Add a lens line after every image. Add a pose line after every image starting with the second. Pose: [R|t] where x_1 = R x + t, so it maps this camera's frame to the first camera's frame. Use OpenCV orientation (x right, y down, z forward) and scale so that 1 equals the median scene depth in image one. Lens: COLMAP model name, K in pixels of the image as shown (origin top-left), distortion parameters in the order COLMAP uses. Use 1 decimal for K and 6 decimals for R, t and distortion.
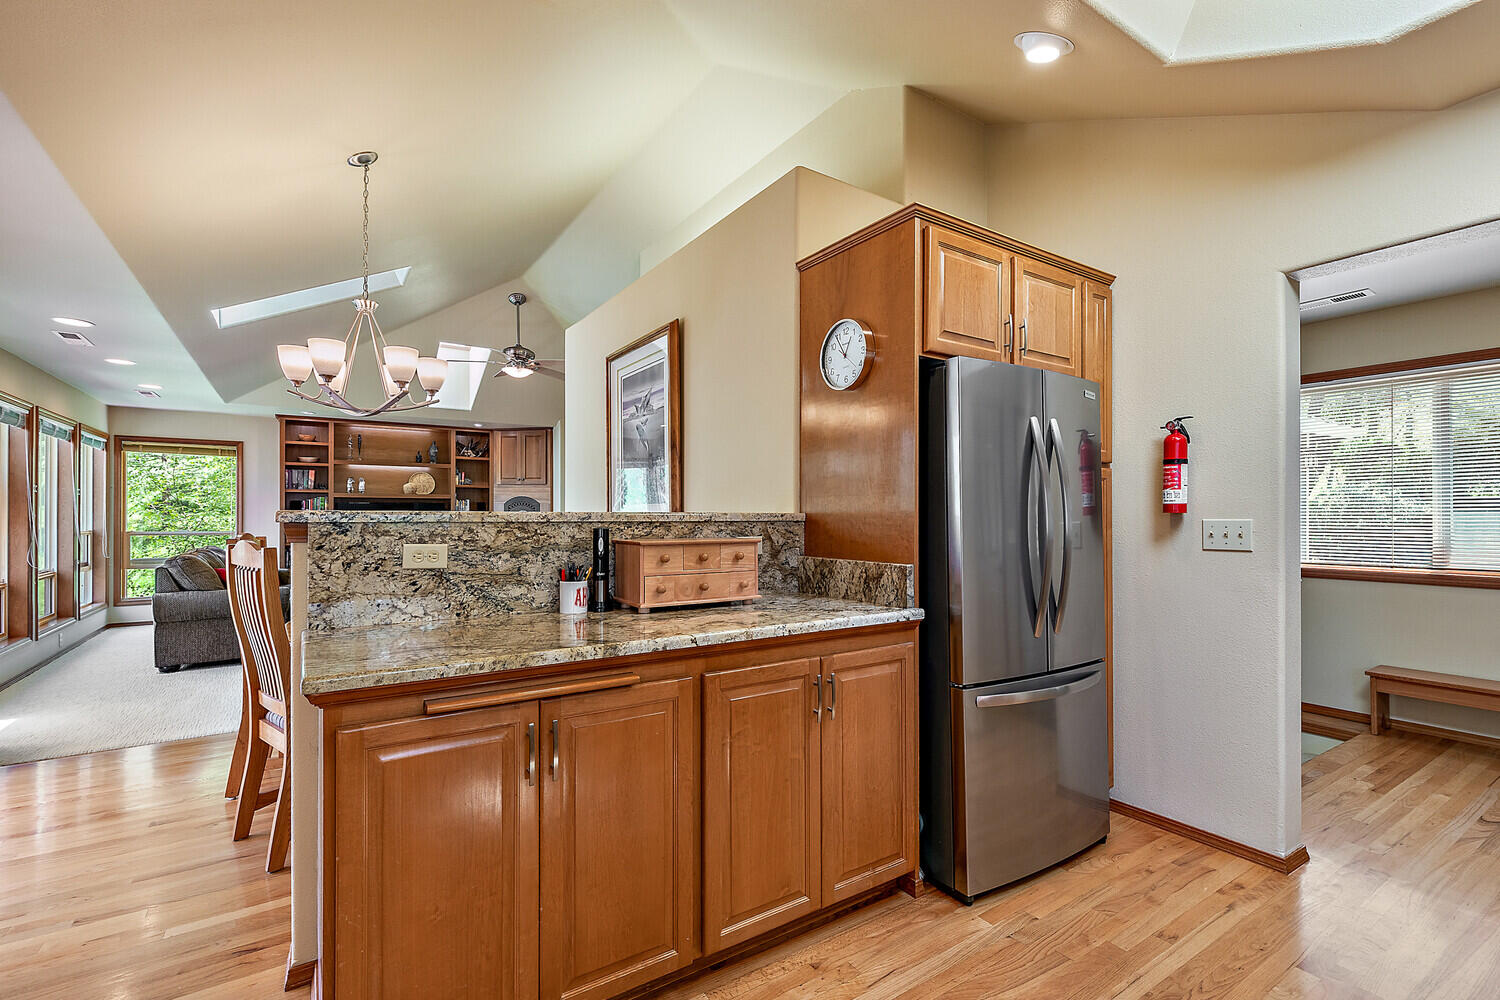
lens RADIAL K [[681.0, 0, 755.1], [0, 681.0, 511.6], [0, 0, 1]] dist [0.000512, 0.000509]
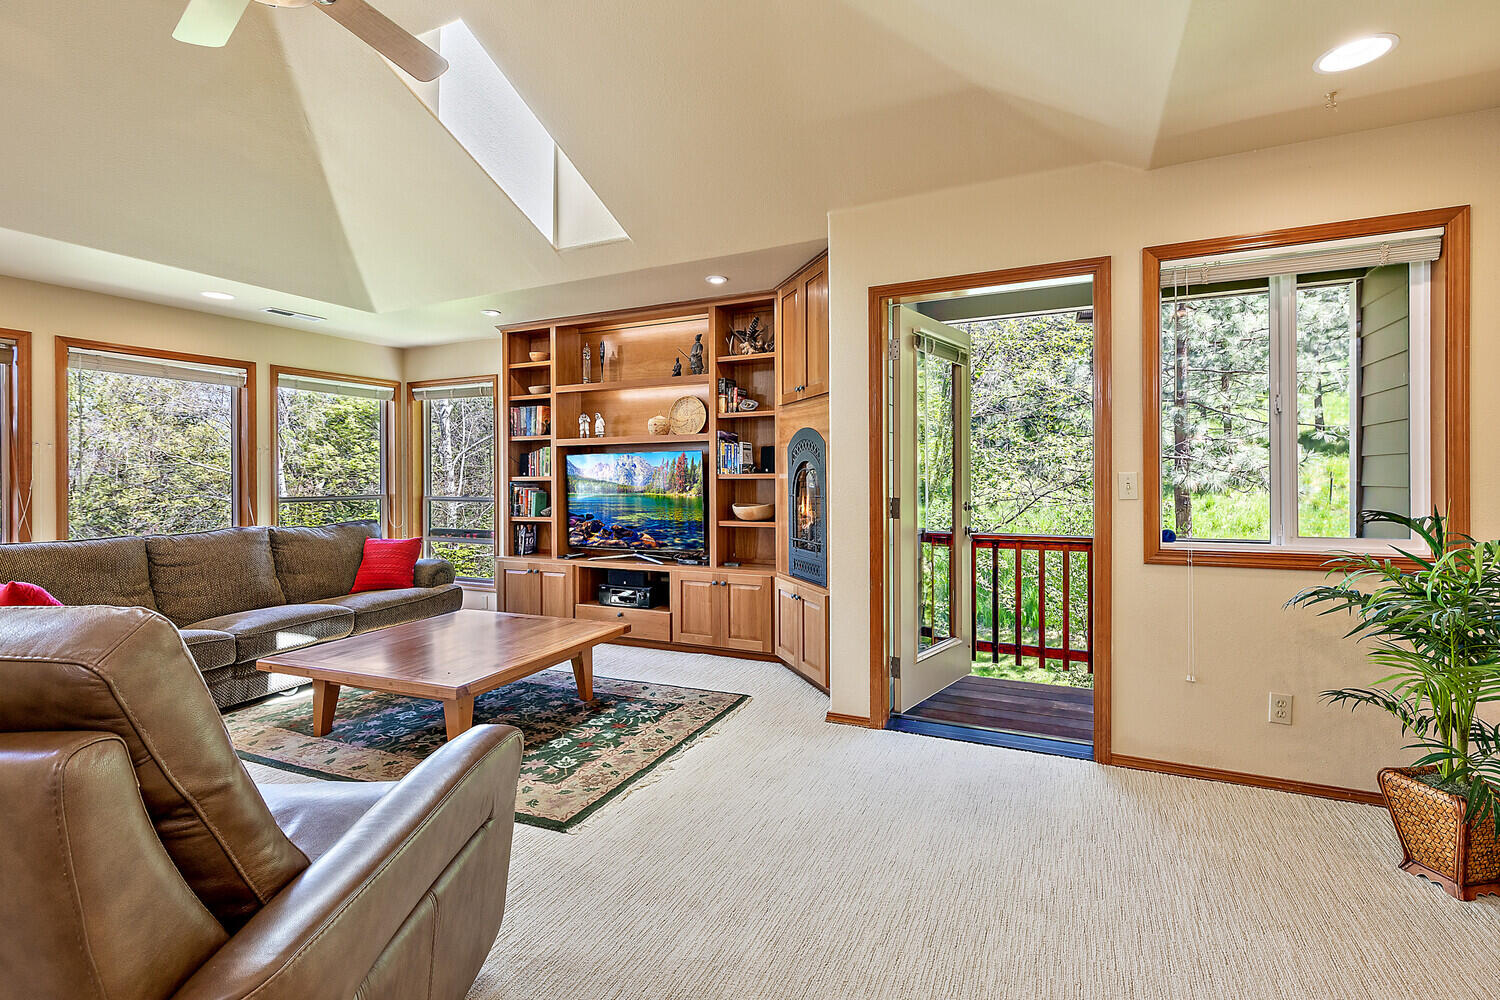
lens RADIAL K [[681.0, 0, 753.0], [0, 681.0, 492.1], [0, 0, 1]] dist [0.000512, 0.000509]
pose [[0.546904, 0.003218, -0.837189, 0.006738], [0.009415, 0.999906, 0.009994, 0.026934], [0.837142, -0.013348, 0.546822, 1.317944]]
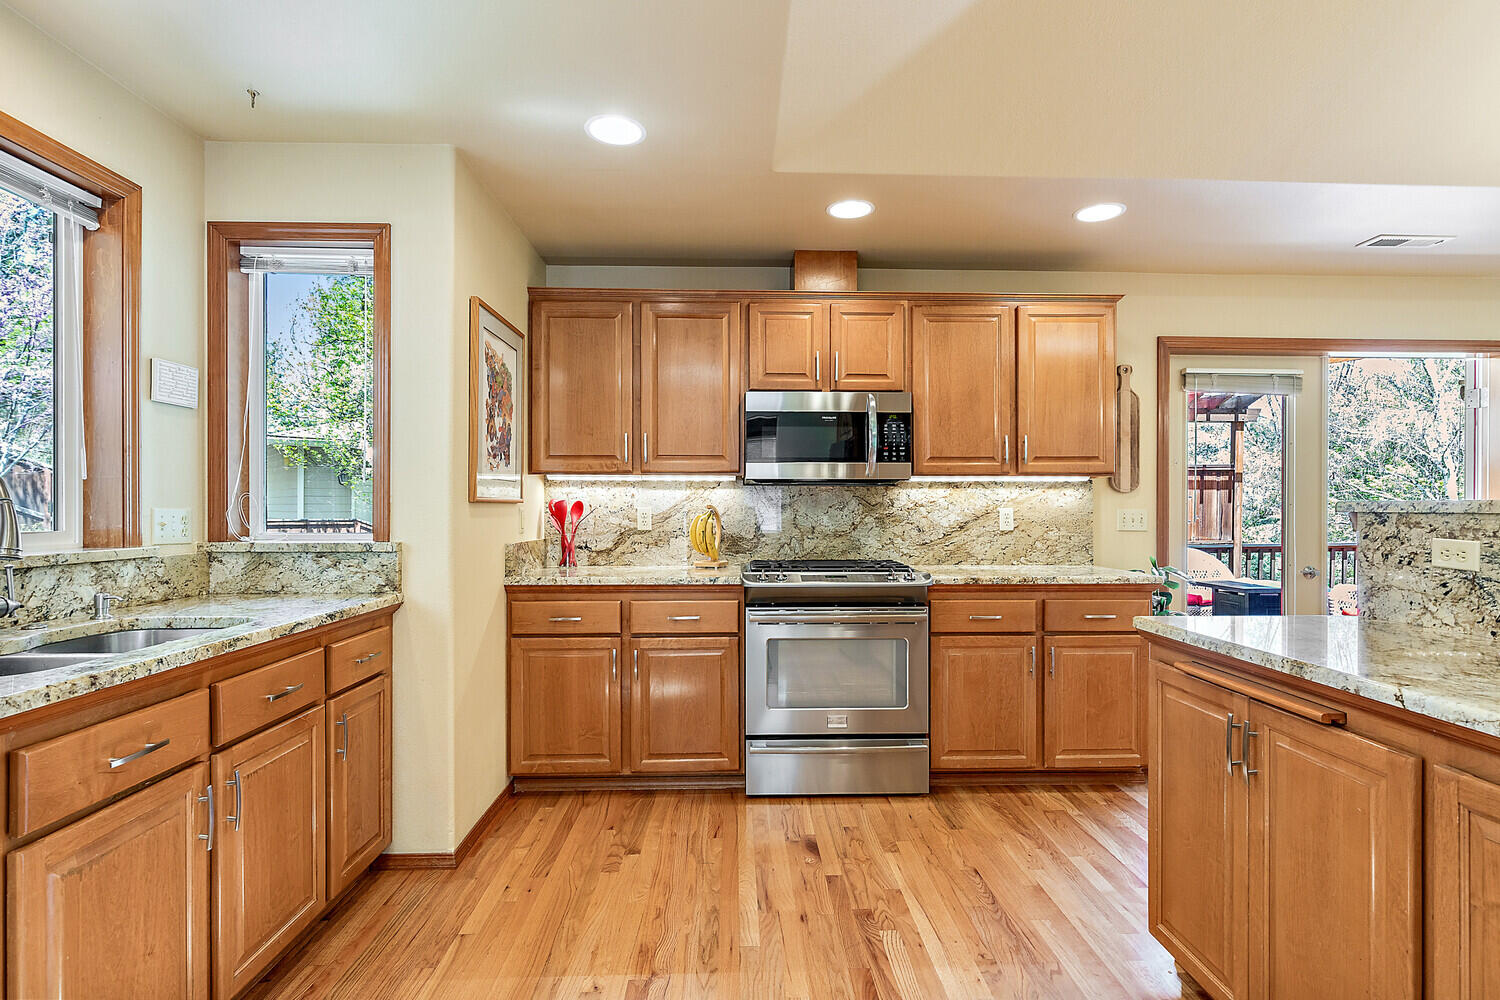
lens RADIAL K [[768.2, 0, 753.9], [0, 768.2, 507.7], [0, 0, 1]] dist [-0.000095, 0.000111]
pose [[-0.537171, 0.001554, -0.843472, 0.262379], [0.005686, 0.999982, -0.001779, 0.001906], [0.843454, -0.005752, -0.537170, 0.267681]]
